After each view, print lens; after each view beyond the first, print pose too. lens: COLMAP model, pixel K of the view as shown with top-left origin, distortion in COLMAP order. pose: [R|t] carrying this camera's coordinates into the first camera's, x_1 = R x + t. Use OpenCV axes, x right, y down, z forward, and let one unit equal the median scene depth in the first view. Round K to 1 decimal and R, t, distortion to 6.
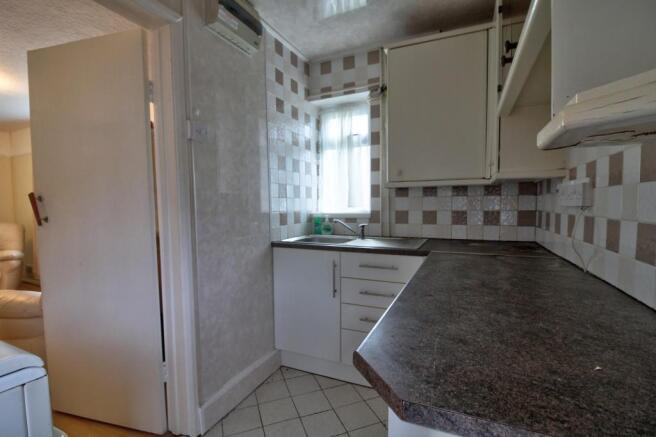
lens RADIAL K [[309.5, 0, 328.0], [0, 309.5, 218.5], [0, 0, 1]] dist [-0.000668, -0.000082]
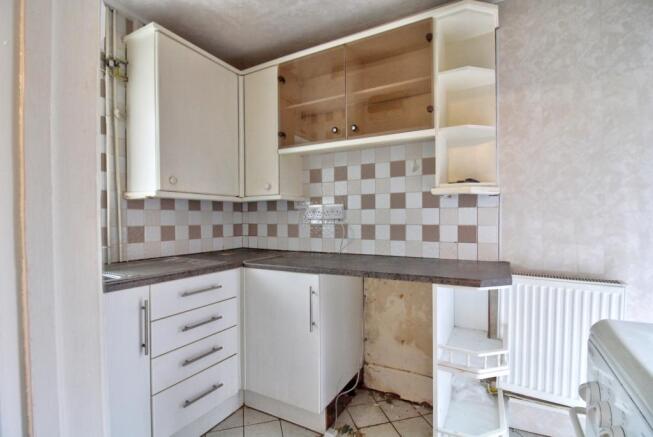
lens RADIAL K [[317.2, 0, 326.5], [0, 317.2, 218.5], [0, 0, 1]] dist [-0.000025, -0.000010]
pose [[0.088410, 0.004340, 0.996075, -0.615943], [0.050042, 0.998708, -0.008793, -0.016667], [-0.994826, 0.050623, 0.088079, 0.511165]]
